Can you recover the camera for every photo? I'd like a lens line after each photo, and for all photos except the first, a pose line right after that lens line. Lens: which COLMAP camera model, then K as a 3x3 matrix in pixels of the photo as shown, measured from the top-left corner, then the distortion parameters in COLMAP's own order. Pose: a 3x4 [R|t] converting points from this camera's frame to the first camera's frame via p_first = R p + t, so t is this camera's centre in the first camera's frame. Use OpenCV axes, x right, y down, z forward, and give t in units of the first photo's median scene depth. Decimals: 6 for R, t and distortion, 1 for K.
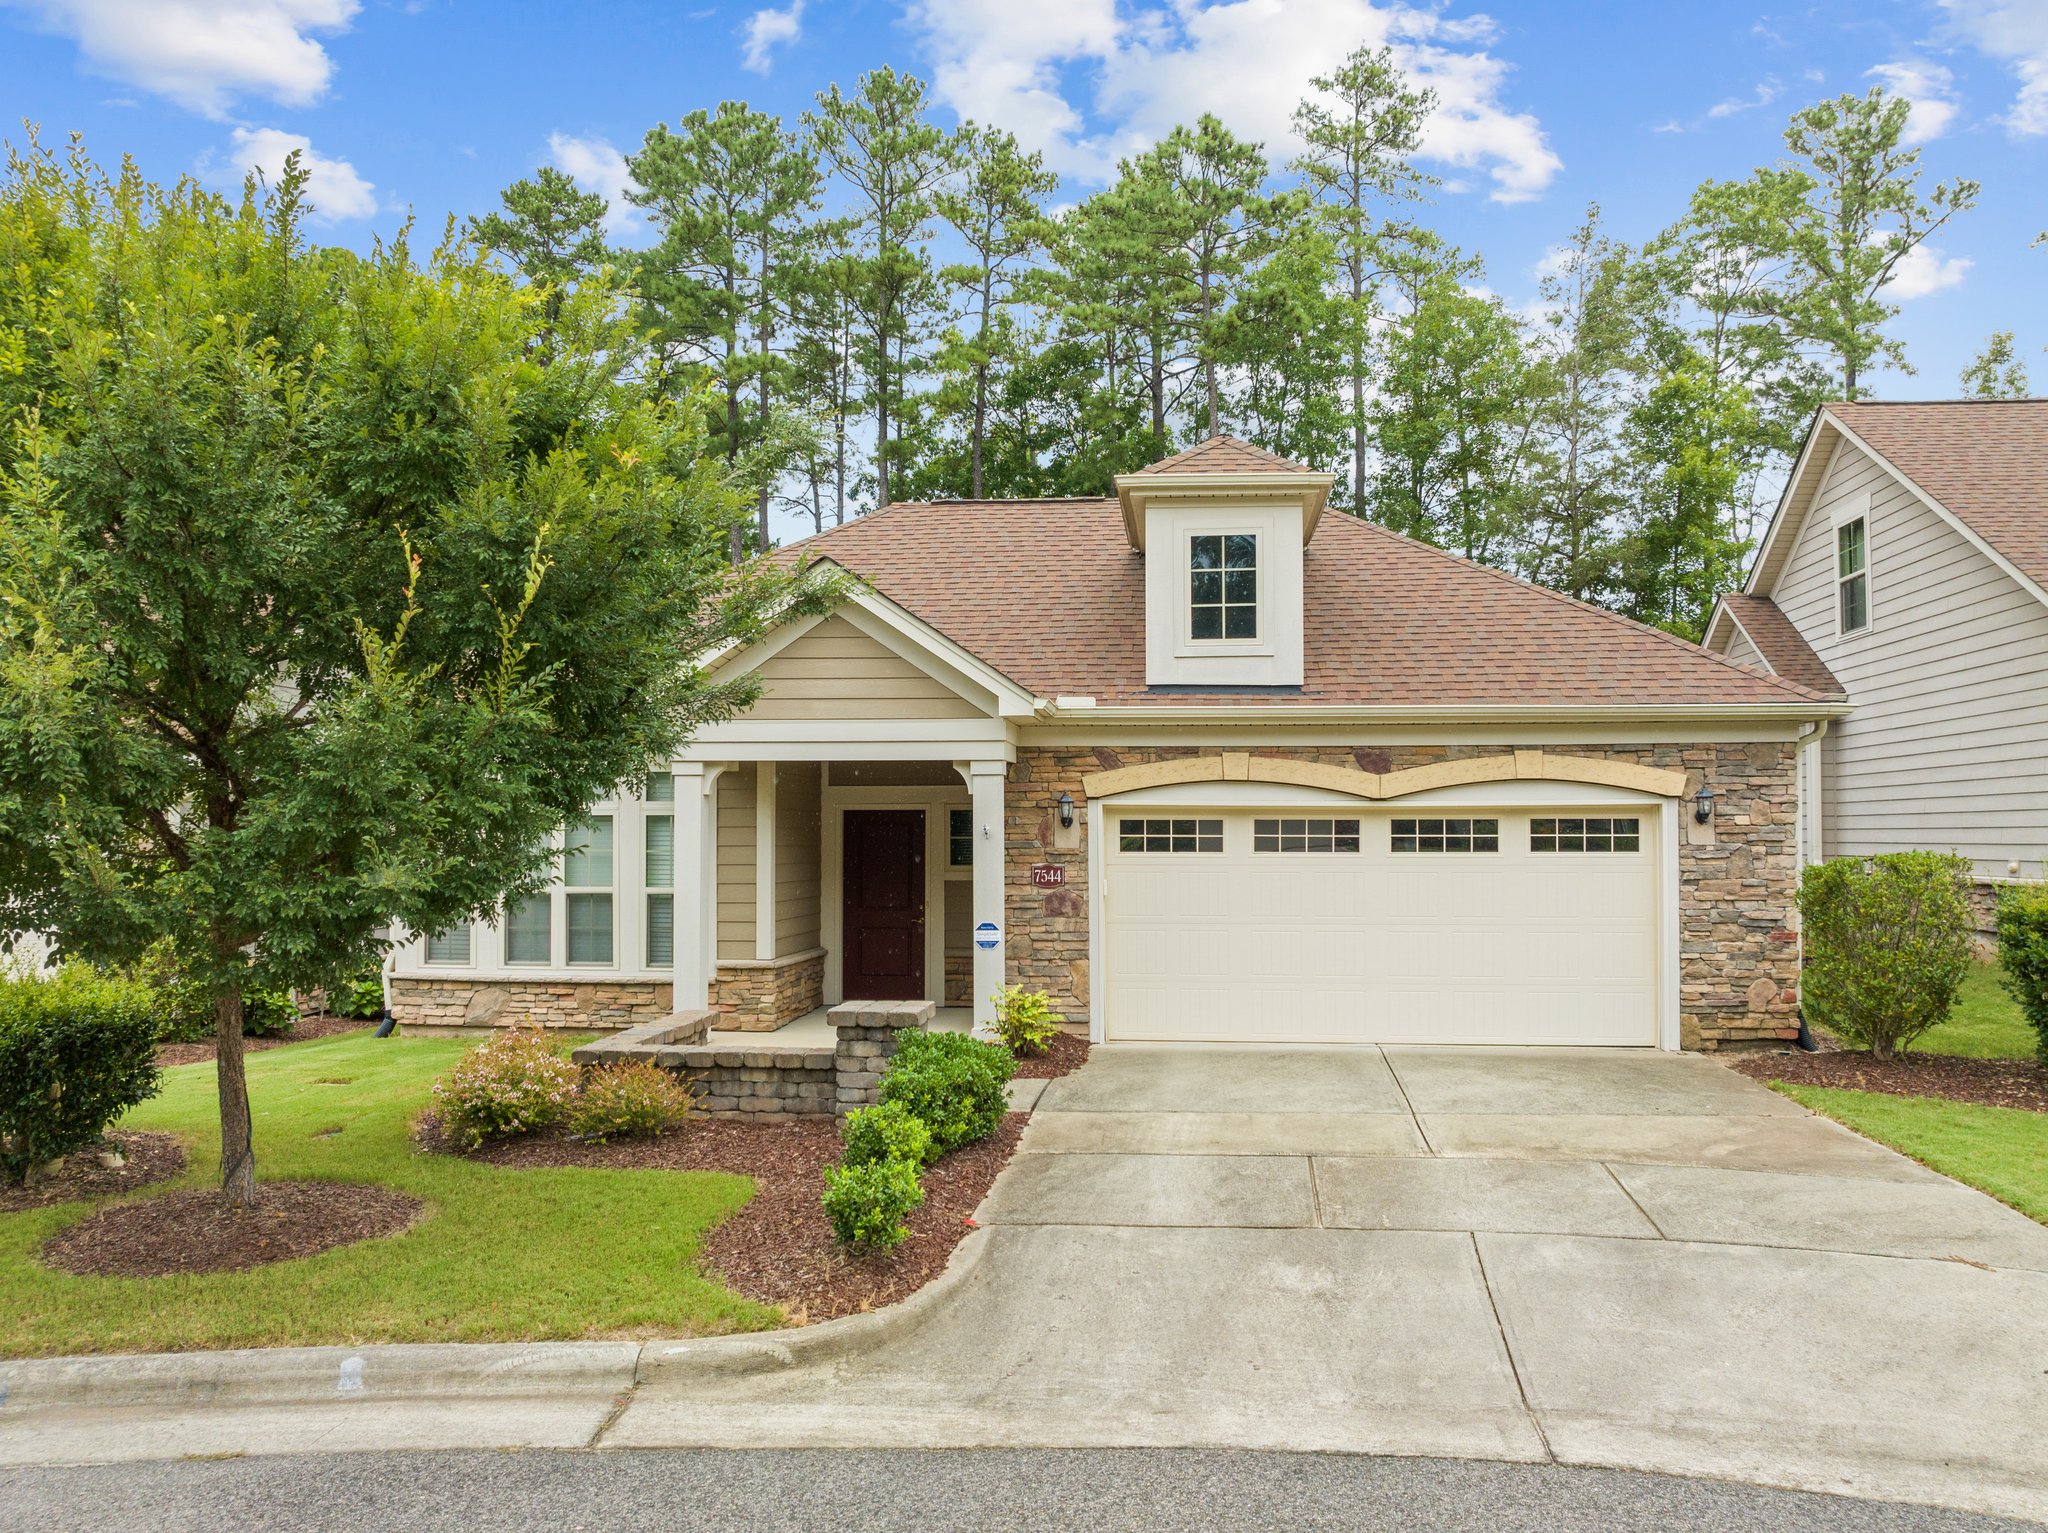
lens RADIAL K [[1452.9, 0, 1031.5], [0, 1452.9, 787.4], [0, 0, 1]] dist [-0.052234, 0.018662]
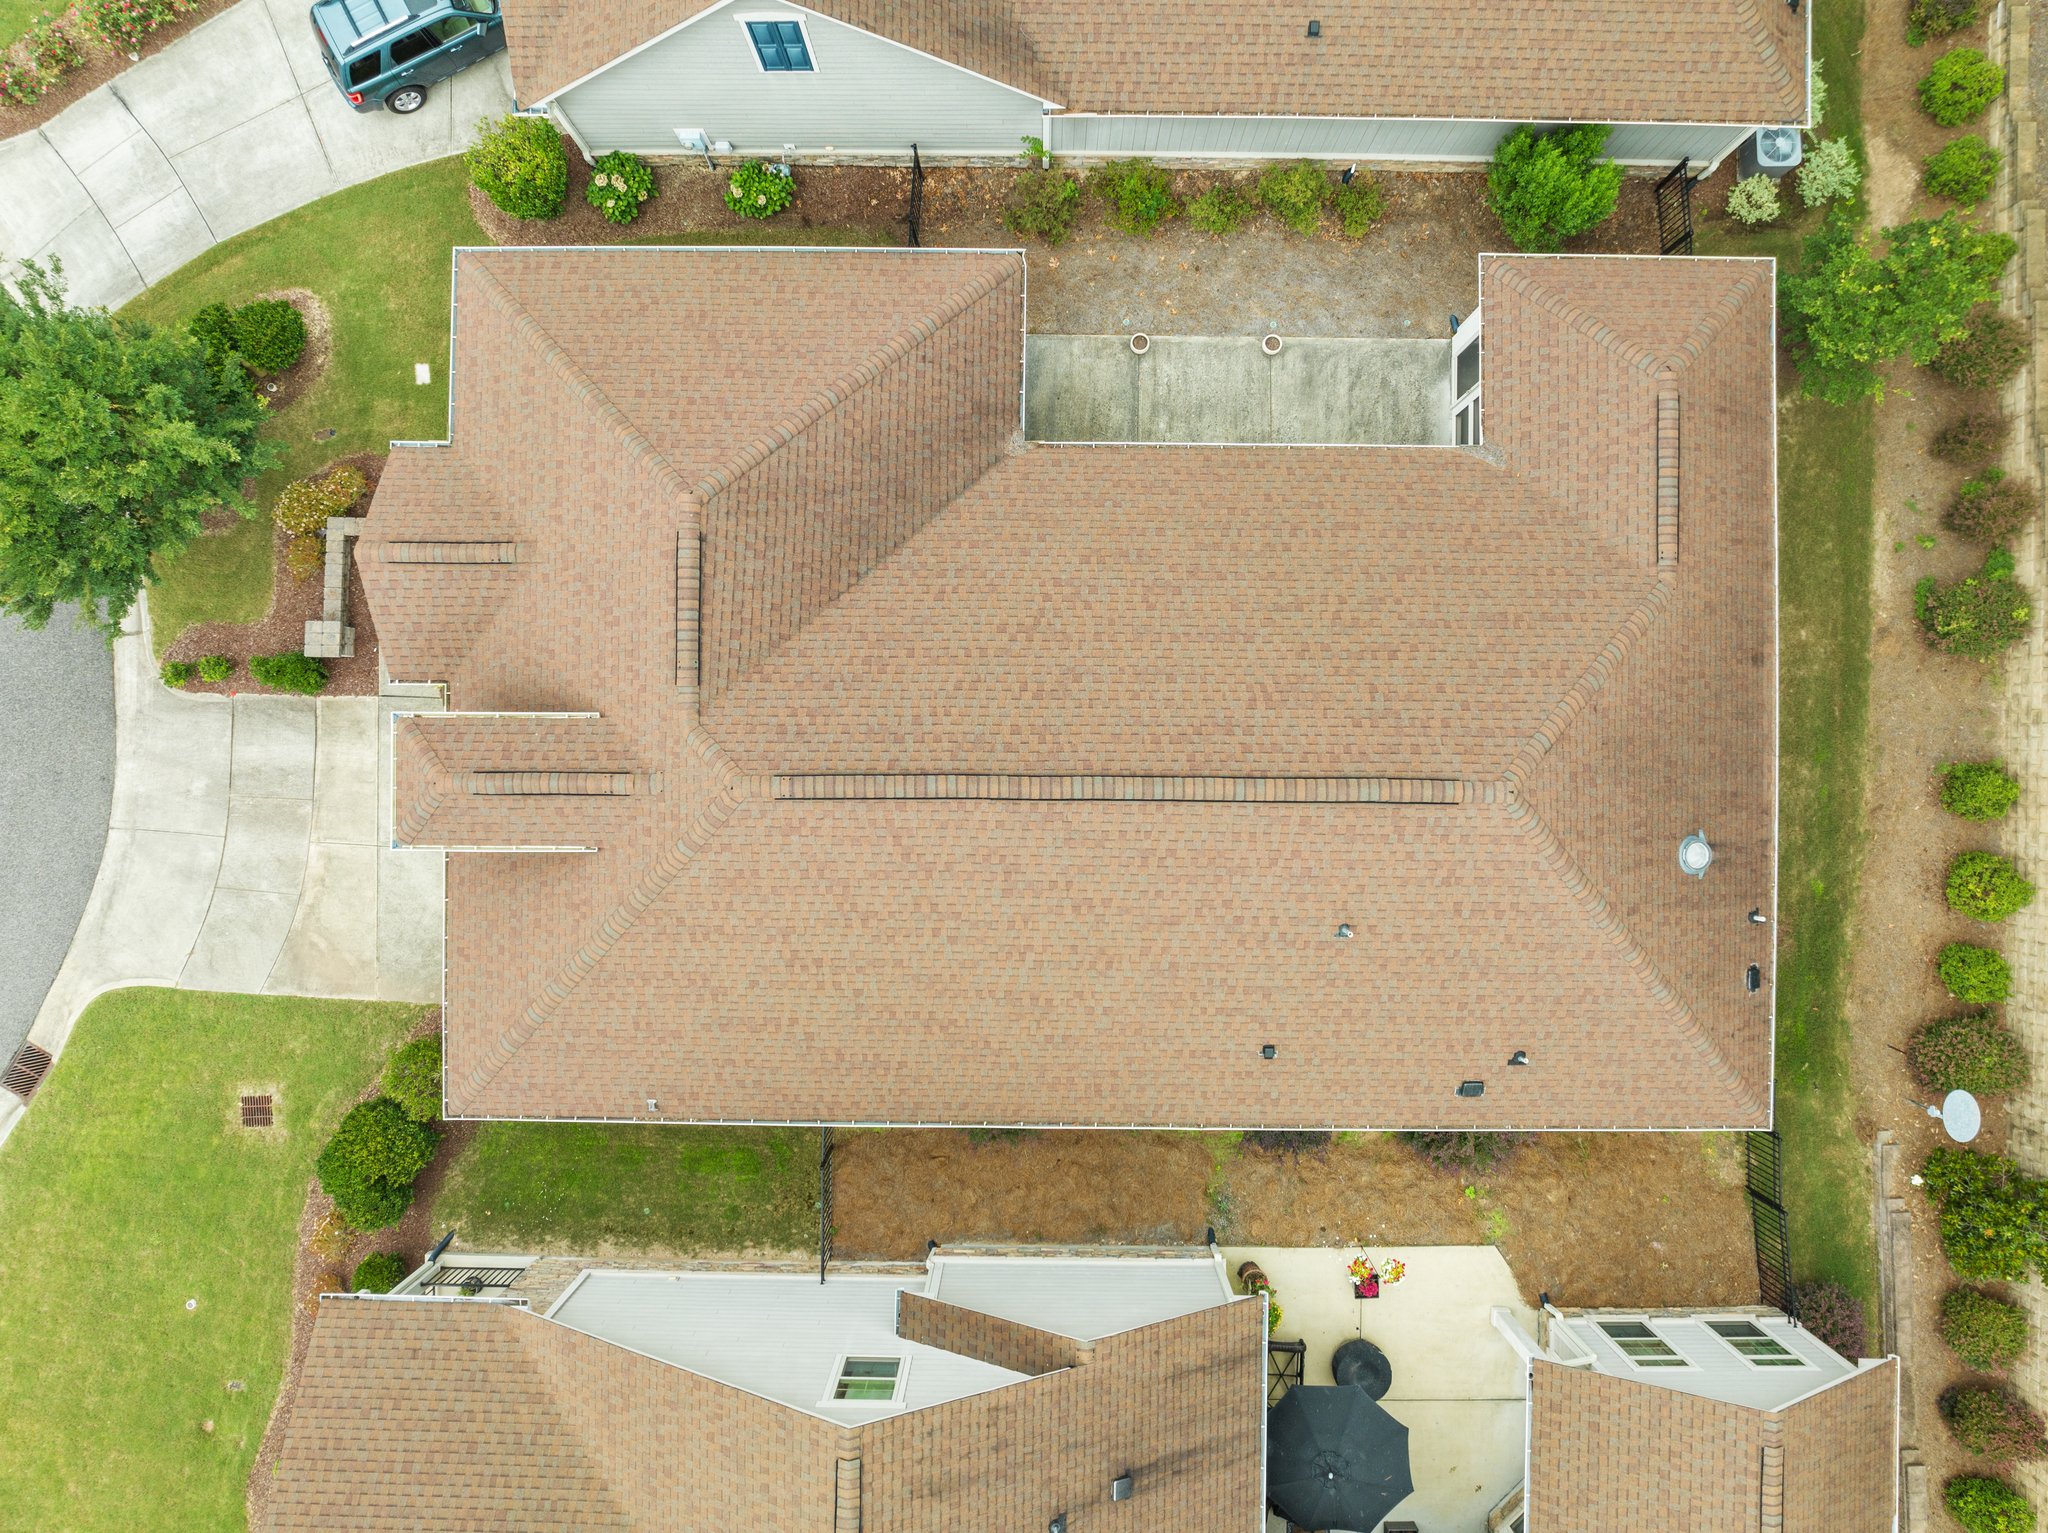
lens RADIAL K [[1434.6, 0, 1031.0], [0, 1434.6, 760.7], [0, 0, 1]] dist [-0.051233, 0.019707]
pose [[0.105056, 0.994466, 0.000361, 0.179225], [0.039934, -0.004582, 0.999192, -1.709555], [0.993664, -0.104957, -0.040195, 1.728817]]
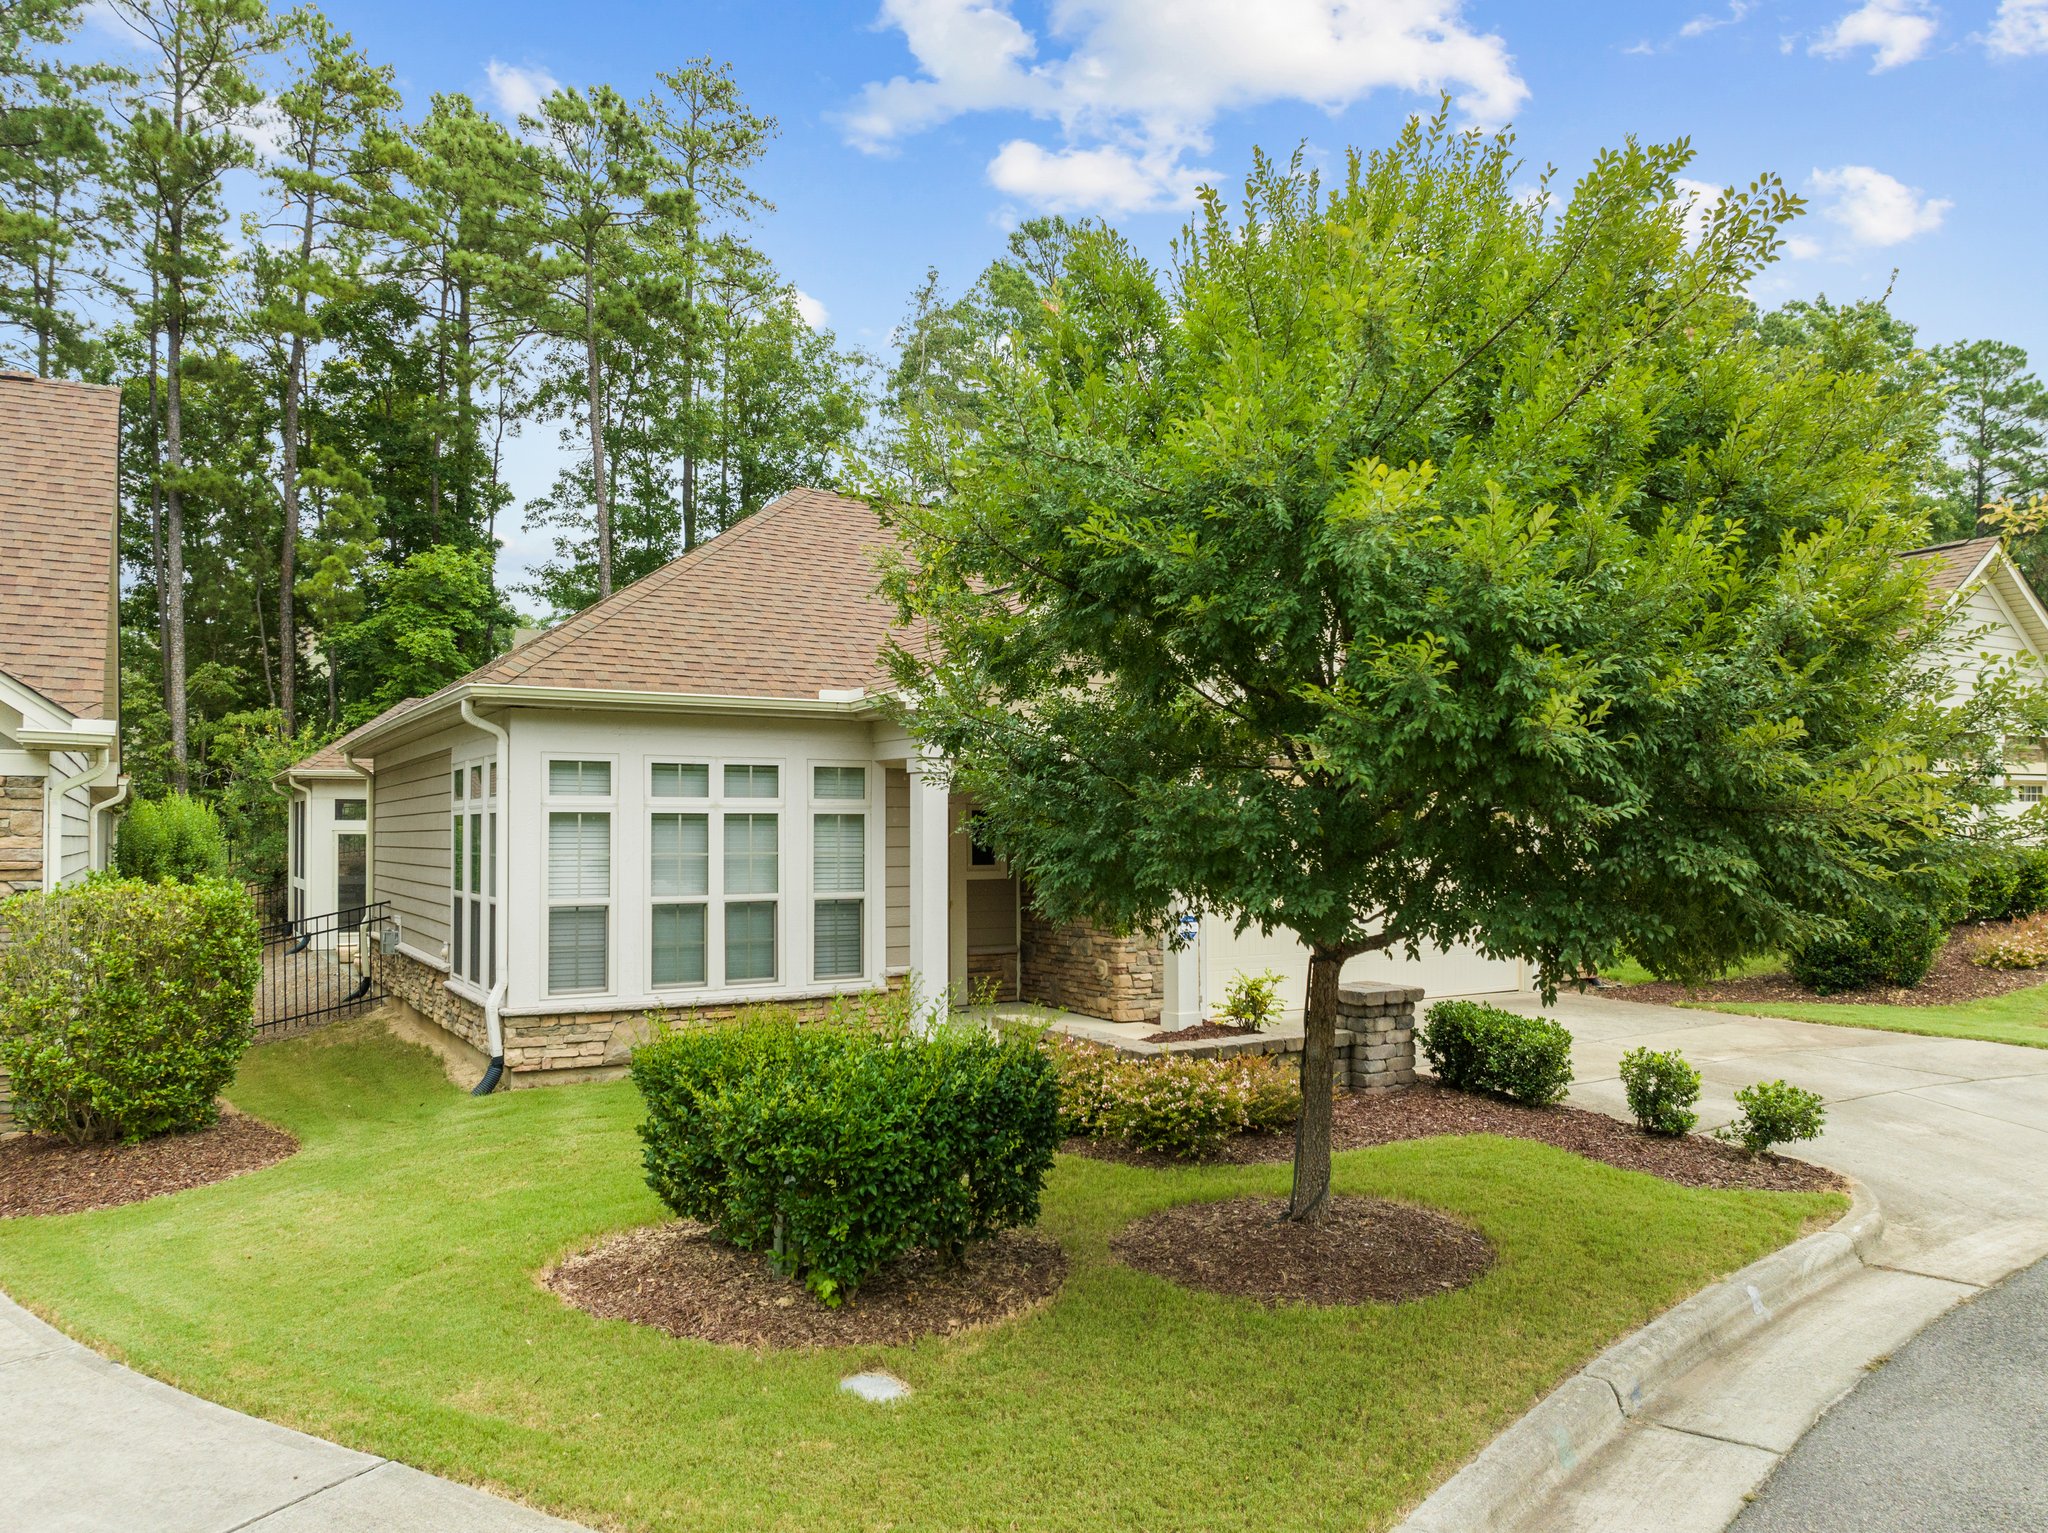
lens RADIAL K [[1454.5, 0, 1026.4], [0, 1454.5, 792.7], [0, 0, 1]] dist [-0.056717, 0.023394]
pose [[0.788363, 0.015989, 0.615002, -0.753132], [-0.019167, 0.999815, -0.001423, 0.004774], [-0.614912, -0.010666, 0.788524, 0.204286]]
